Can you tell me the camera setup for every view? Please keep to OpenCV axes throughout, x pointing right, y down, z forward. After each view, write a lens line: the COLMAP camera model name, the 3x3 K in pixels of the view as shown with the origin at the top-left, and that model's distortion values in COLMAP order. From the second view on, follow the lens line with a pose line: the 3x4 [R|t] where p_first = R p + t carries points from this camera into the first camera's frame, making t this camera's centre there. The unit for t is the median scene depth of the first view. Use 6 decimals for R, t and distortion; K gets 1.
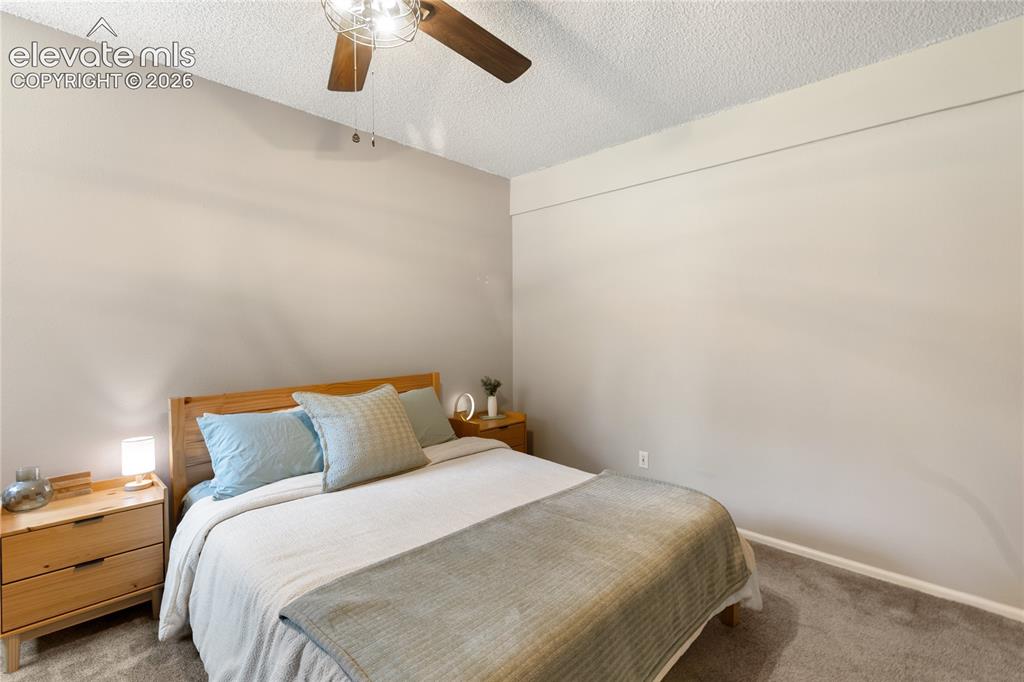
lens RADIAL K [[454.0, 0, 512.0], [0, 454.0, 341.0], [0, 0, 1]] dist [0.000862, 0.000041]
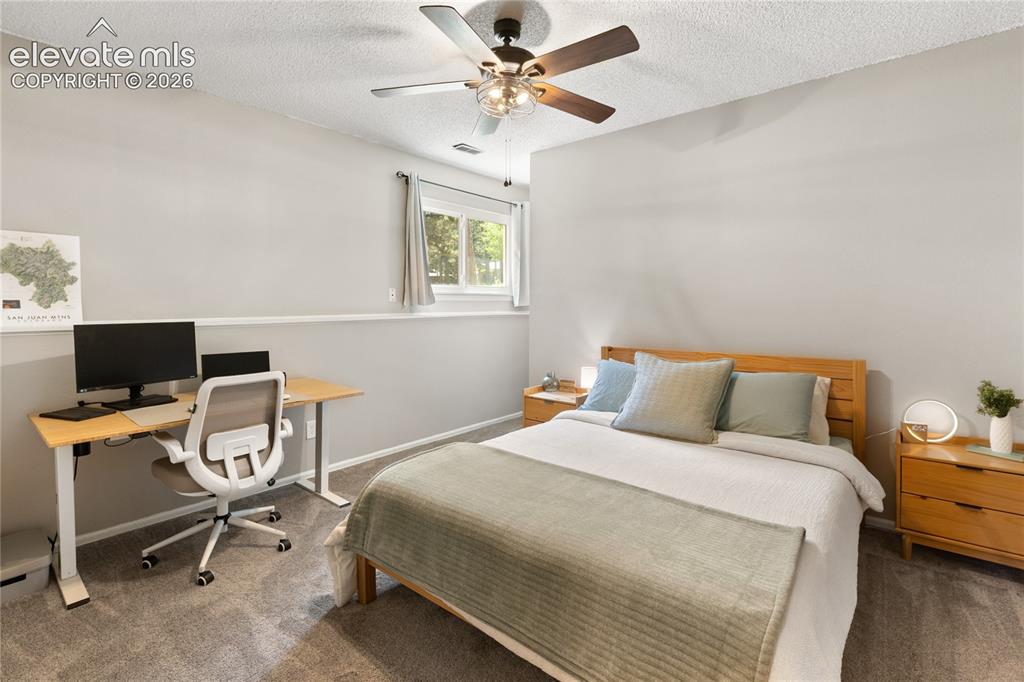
lens RADIAL K [[466.1, 0, 519.7], [0, 466.1, 318.5], [0, 0, 1]] dist [0.001377, -0.000192]
pose [[0.103704, 0.038146, -0.993876, 0.820067], [-0.026866, 0.999007, 0.035540, -0.018829], [0.994245, 0.023016, 0.104625, 0.548045]]
